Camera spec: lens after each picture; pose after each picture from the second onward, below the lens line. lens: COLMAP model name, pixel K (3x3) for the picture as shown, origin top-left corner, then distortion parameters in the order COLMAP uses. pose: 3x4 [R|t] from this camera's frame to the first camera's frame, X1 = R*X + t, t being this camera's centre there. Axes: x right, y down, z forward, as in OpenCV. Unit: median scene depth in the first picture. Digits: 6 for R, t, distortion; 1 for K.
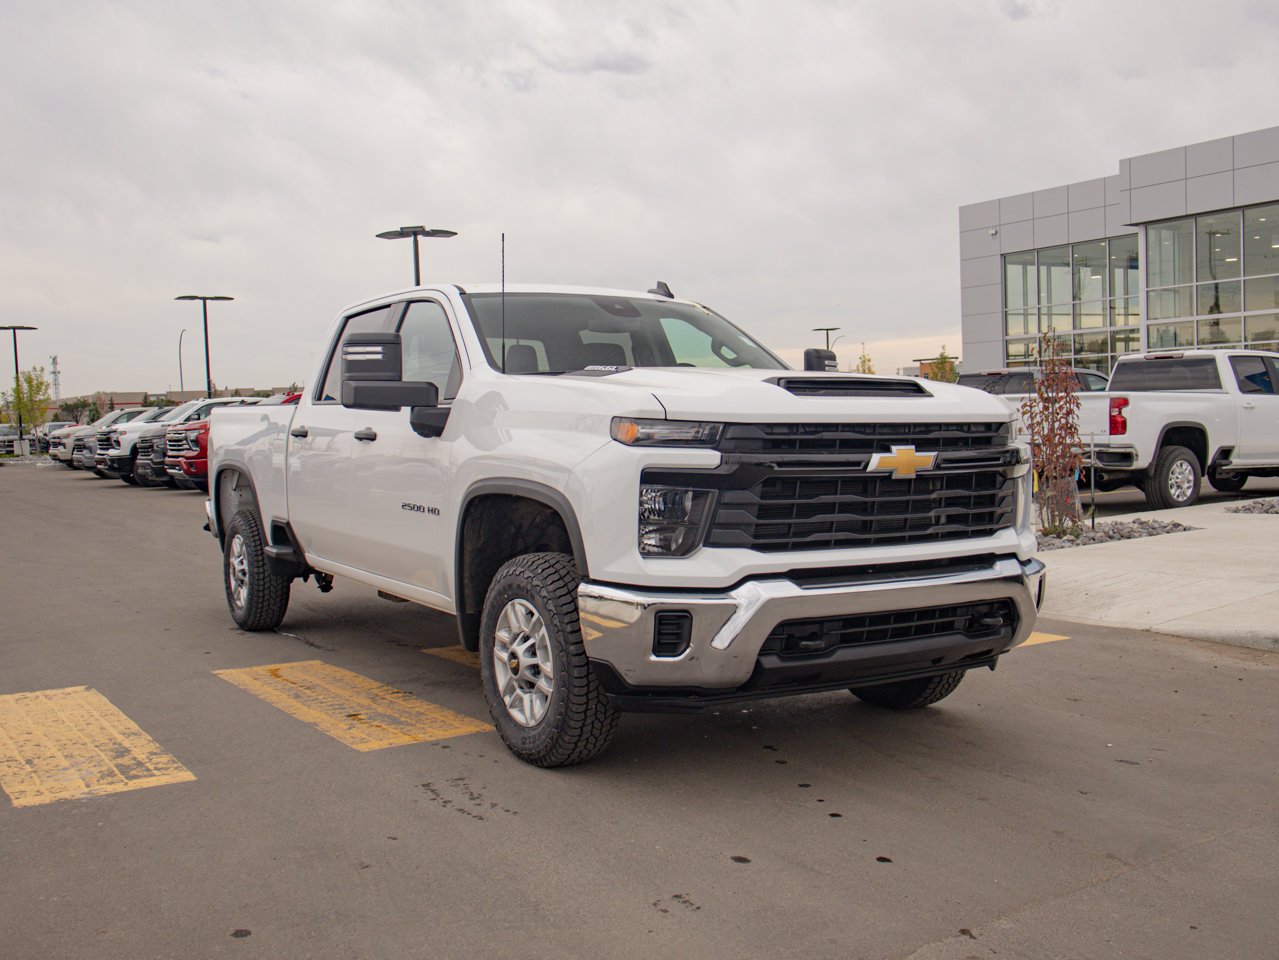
lens RADIAL K [[1345.4, 0, 639.5], [0, 1345.4, 480.0], [0, 0, 1]] dist [0.030090, 0.013553]
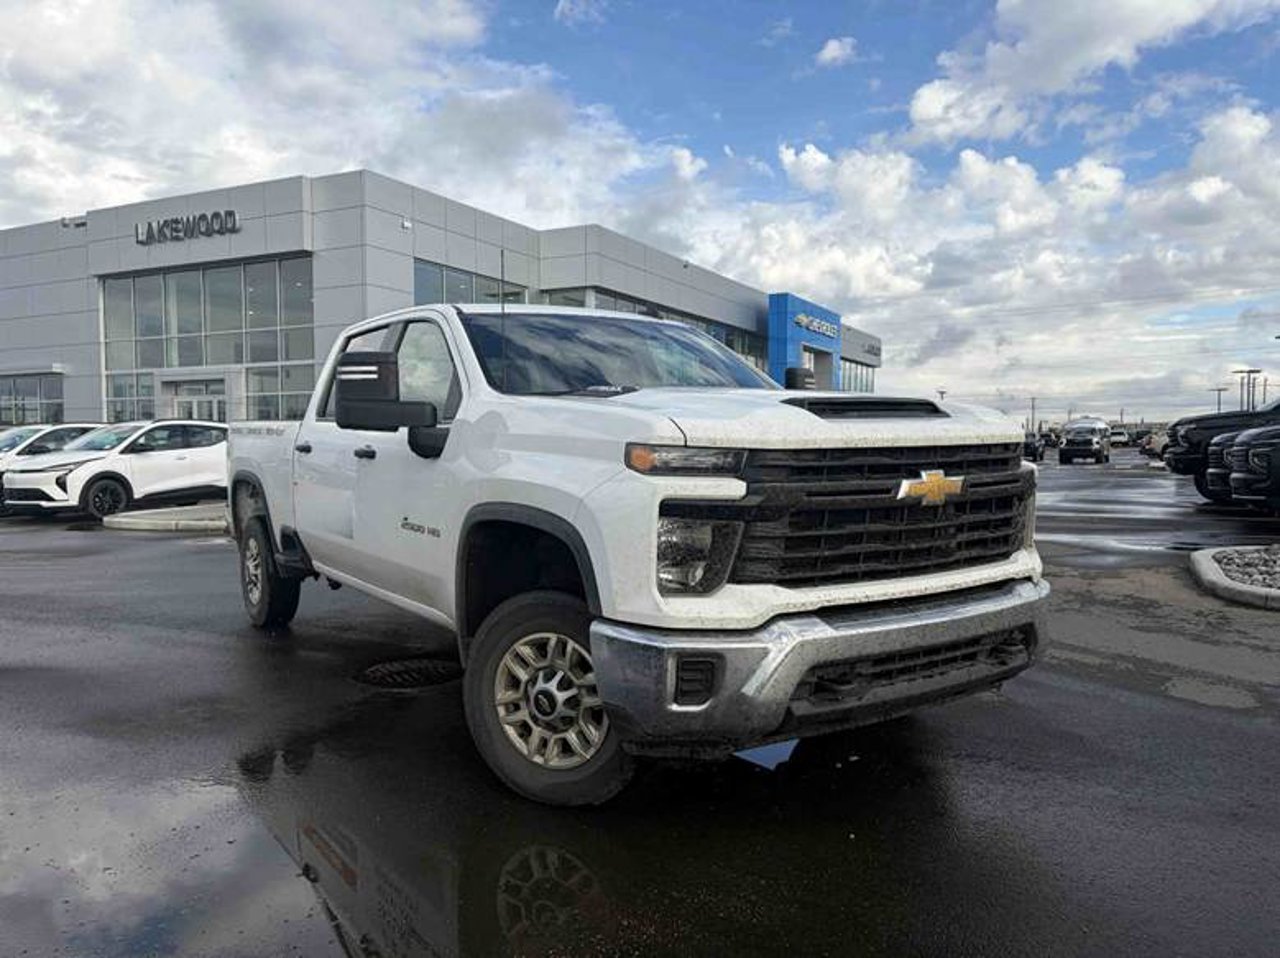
lens RADIAL K [[990.3, 0, 626.4], [0, 990.3, 494.7], [0, 0, 1]] dist [0.062532, -0.000814]
pose [[0.999314, -0.006637, 0.036429, -0.043235], [0.005479, 0.999479, 0.031821, -0.031458], [-0.036622, -0.031599, 0.998829, 0.307048]]
